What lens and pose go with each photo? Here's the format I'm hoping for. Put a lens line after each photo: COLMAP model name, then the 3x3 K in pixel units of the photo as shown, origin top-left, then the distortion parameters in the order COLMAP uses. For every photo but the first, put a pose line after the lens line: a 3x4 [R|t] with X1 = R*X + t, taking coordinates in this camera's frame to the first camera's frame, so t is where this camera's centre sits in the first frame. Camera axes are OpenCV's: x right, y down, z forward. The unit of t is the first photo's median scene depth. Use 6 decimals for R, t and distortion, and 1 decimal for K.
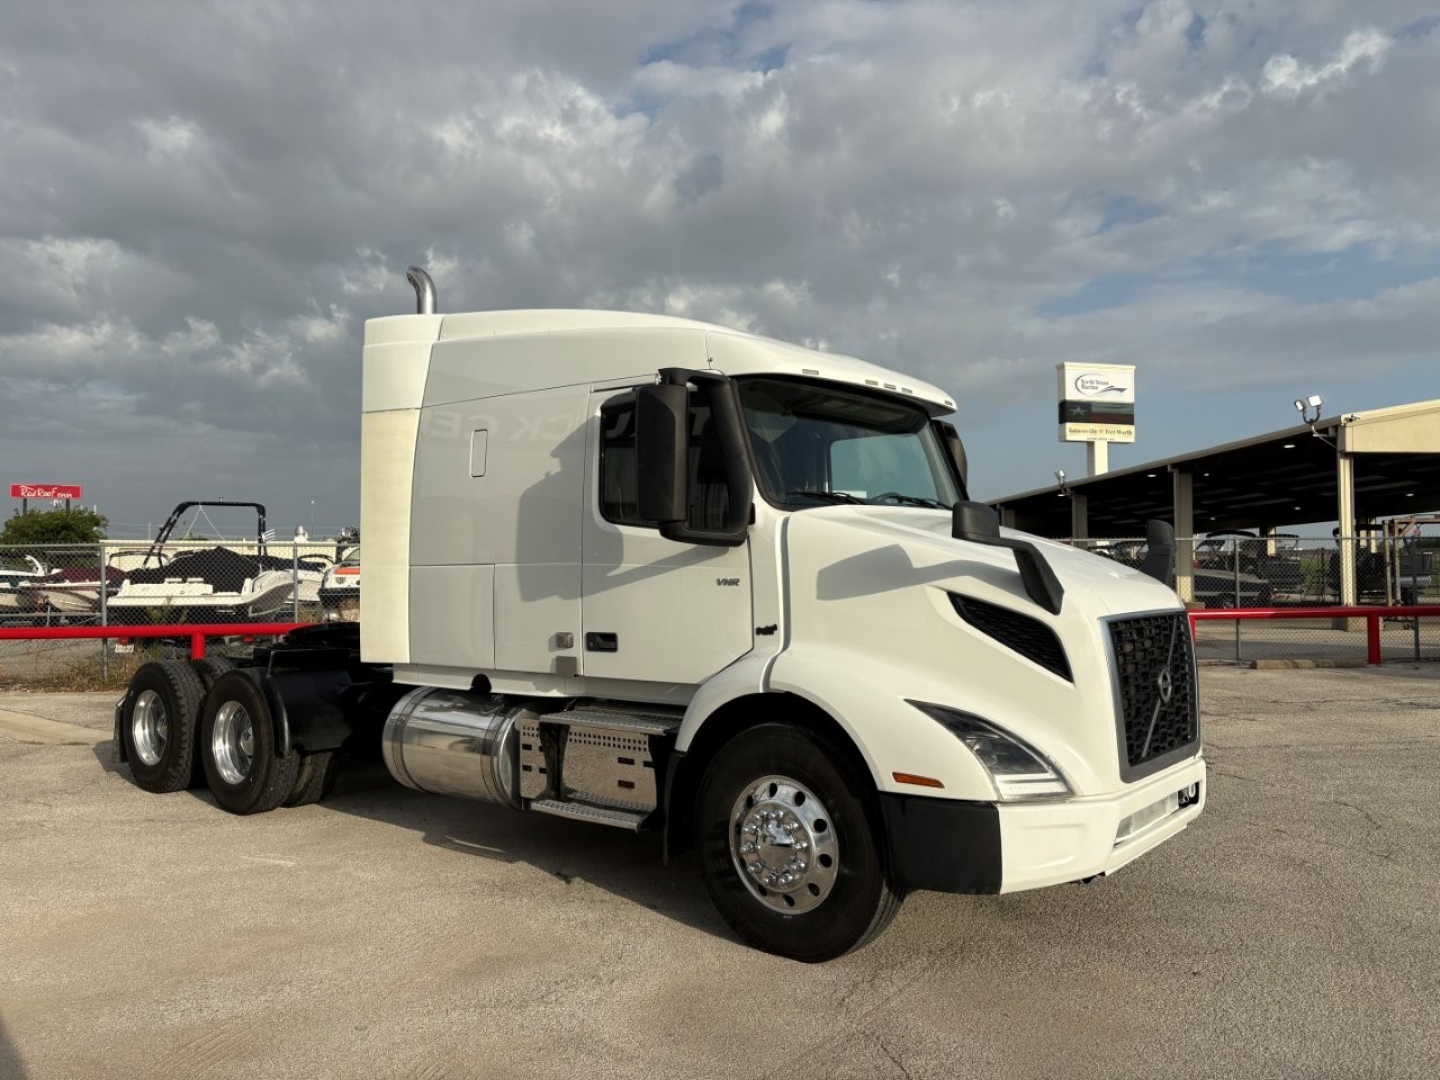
lens RADIAL K [[1092.9, 0, 723.1], [0, 1092.9, 552.9], [0, 0, 1]] dist [0.056146, -0.060593]
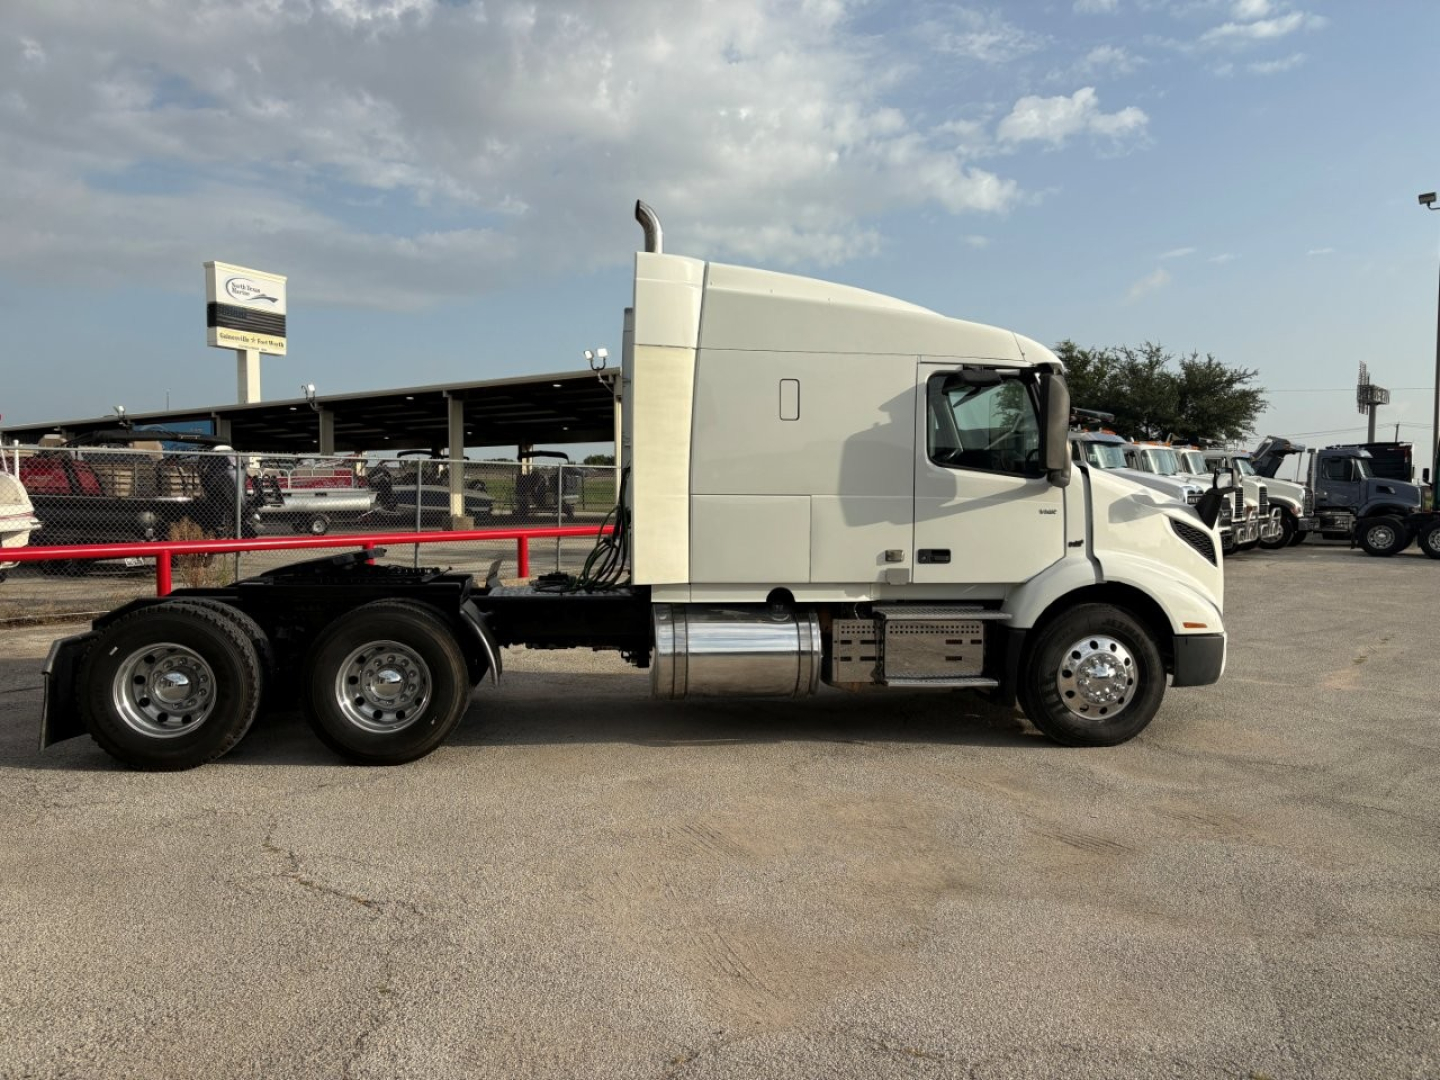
lens RADIAL K [[1092.9, 0, 724.7], [0, 1092.9, 566.9], [0, 0, 1]] dist [0.056146, -0.060593]
pose [[0.680147, -0.038048, 0.732087, -0.209491], [-0.029379, 0.996435, 0.079082, -0.000574], [-0.732486, -0.075295, 0.676605, 0.047021]]
